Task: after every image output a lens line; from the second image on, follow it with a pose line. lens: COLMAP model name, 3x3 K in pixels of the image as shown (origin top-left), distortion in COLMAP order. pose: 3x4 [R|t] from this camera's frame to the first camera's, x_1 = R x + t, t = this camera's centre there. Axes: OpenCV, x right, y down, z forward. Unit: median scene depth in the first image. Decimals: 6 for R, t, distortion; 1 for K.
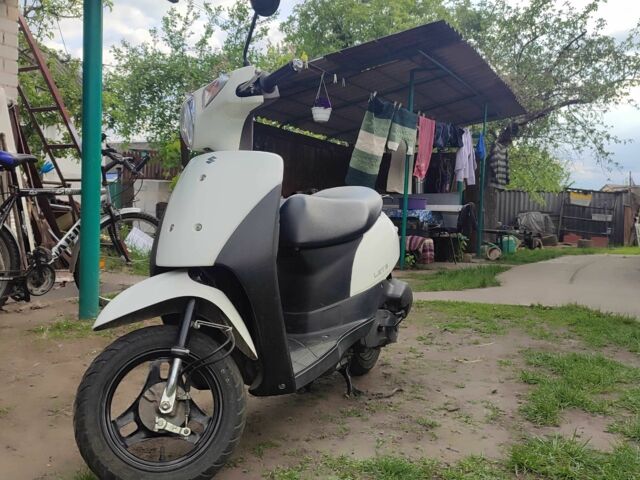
lens RADIAL K [[1687.9, 0, 320.0], [0, 1687.9, 239.8], [0, 0, 1]] dist [0.020653, 0.000000]
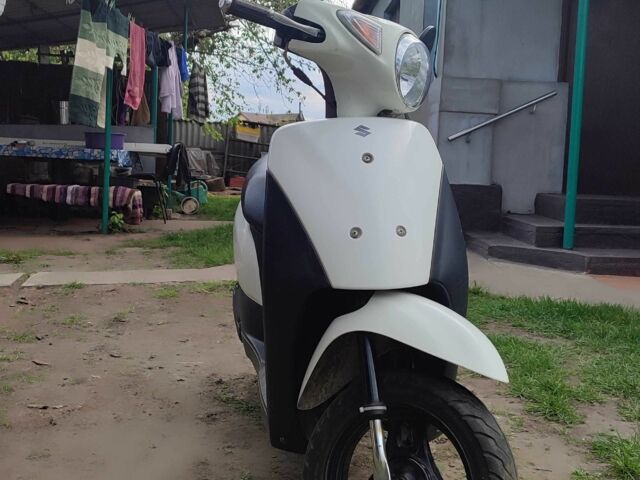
lens RADIAL K [[1687.9, 0, 319.9], [0, 1687.9, 240.3], [0, 0, 1]] dist [0.020653, 0.000000]
pose [[0.460720, -0.074048, 0.884451, -0.551822], [-0.049890, 0.992777, 0.109105, -0.063306], [-0.886142, -0.094392, 0.453698, 0.593469]]
